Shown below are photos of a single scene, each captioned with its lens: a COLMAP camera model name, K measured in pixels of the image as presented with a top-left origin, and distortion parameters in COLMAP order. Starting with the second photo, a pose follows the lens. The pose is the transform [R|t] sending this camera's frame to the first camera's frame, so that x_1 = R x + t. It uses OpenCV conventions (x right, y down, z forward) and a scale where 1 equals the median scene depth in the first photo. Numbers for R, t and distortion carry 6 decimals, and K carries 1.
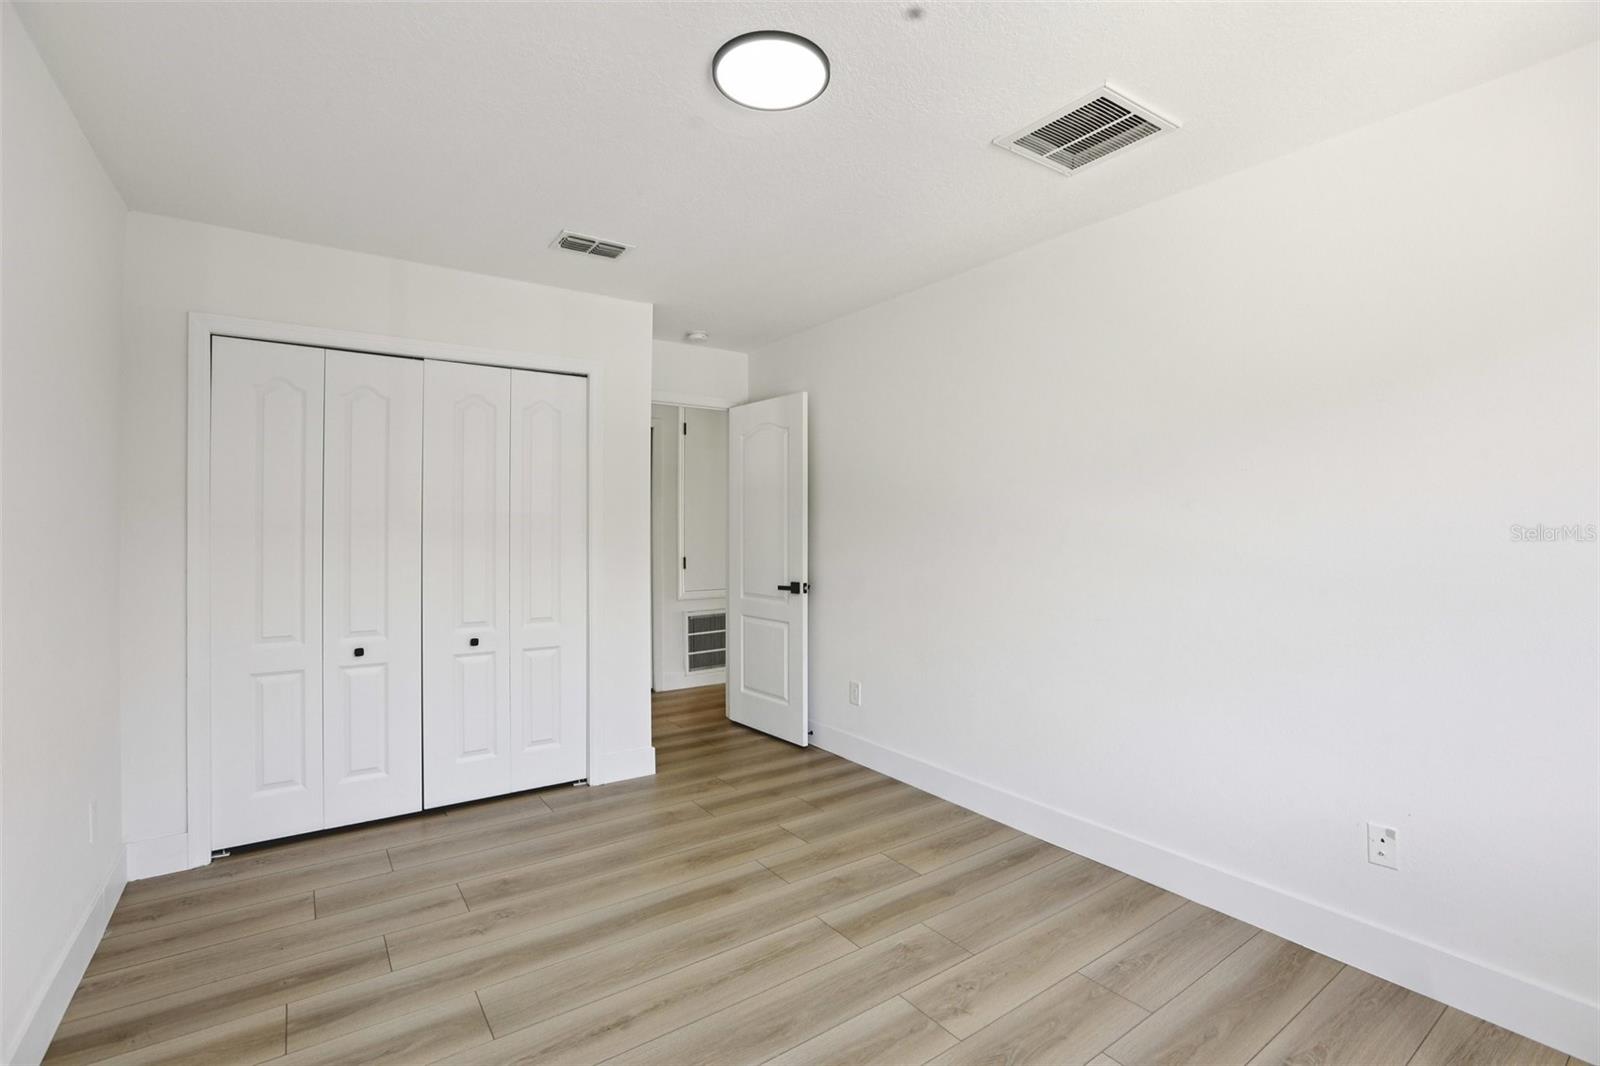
lens RADIAL K [[727.2, 0, 797.6], [0, 727.2, 523.7], [0, 0, 1]] dist [-0.044965, 0.013058]
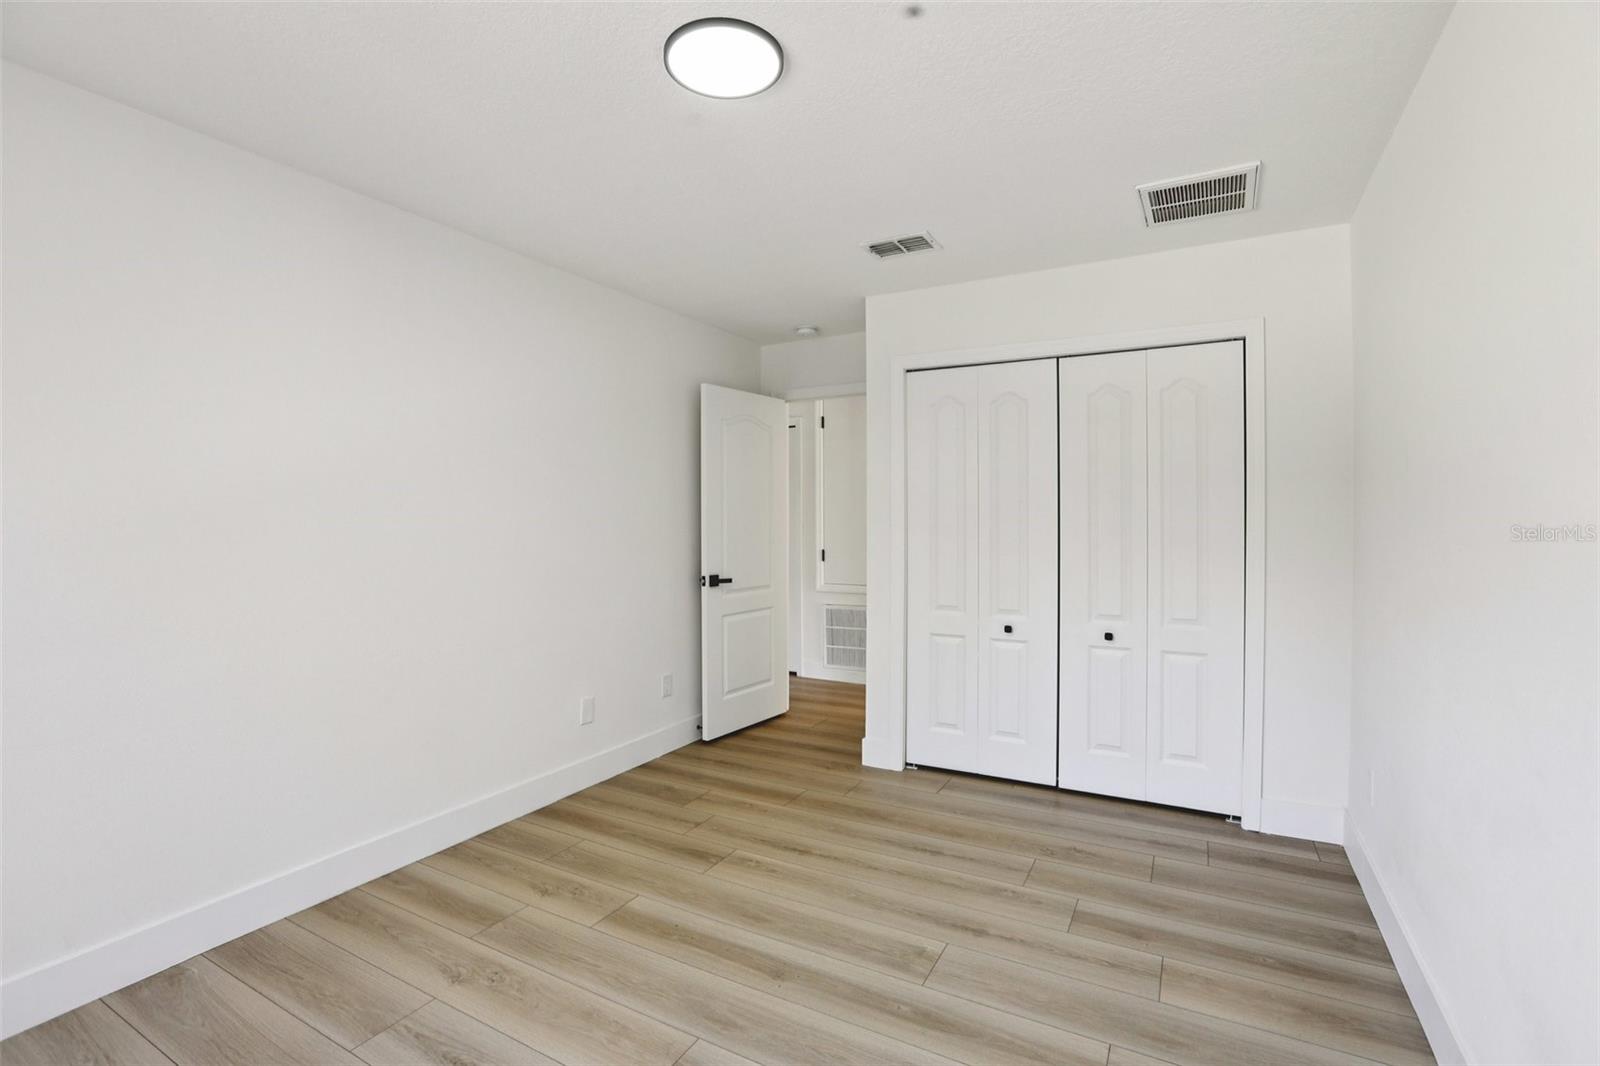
lens RADIAL K [[727.2, 0, 797.6], [0, 727.2, 523.7], [0, 0, 1]] dist [-0.044965, 0.013058]
pose [[0.445761, 0.012615, -0.895063, 0.574212], [-0.004094, 0.999919, 0.012053, -0.000602], [0.895143, -0.001708, 0.445776, 0.411052]]
